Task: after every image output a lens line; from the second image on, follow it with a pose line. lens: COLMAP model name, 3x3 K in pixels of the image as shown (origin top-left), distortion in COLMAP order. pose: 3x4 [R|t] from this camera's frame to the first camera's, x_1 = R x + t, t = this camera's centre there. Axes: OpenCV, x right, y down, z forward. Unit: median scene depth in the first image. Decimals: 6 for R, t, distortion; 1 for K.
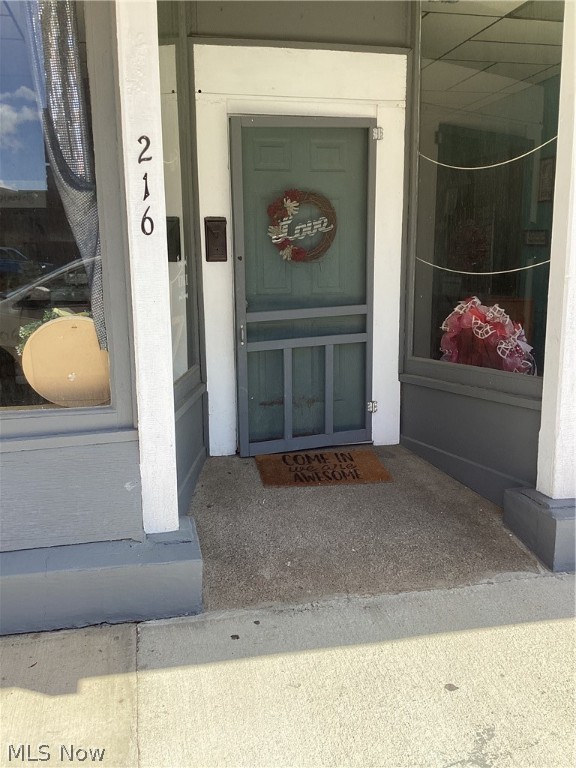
lens RADIAL K [[692.2, 0, 290.0], [0, 692.2, 386.3], [0, 0, 1]] dist [0.159564, -0.360058]
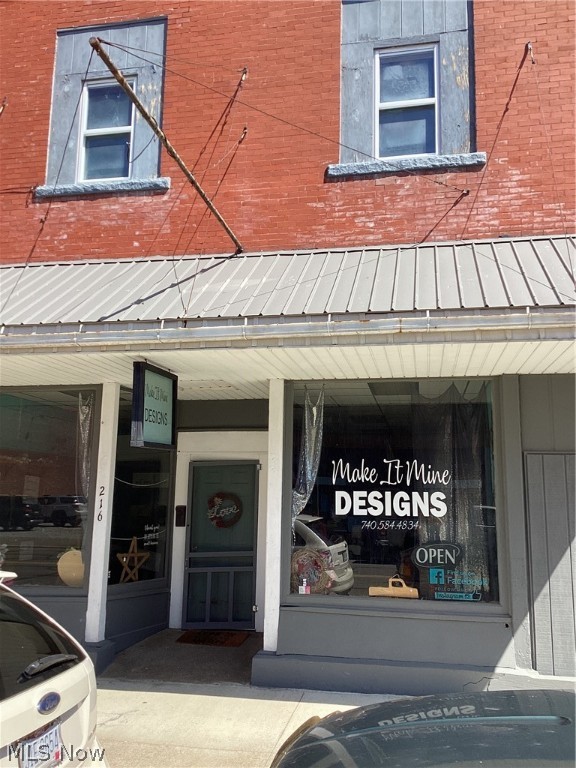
lens RADIAL K [[692.2, 0, 290.0], [0, 692.2, 386.3], [0, 0, 1]] dist [0.159564, -0.360058]
pose [[0.921494, -0.038490, -0.386480, 1.004815], [-0.092052, 0.945081, -0.313606, 0.048967], [0.377325, 0.324562, 0.867344, -0.813904]]
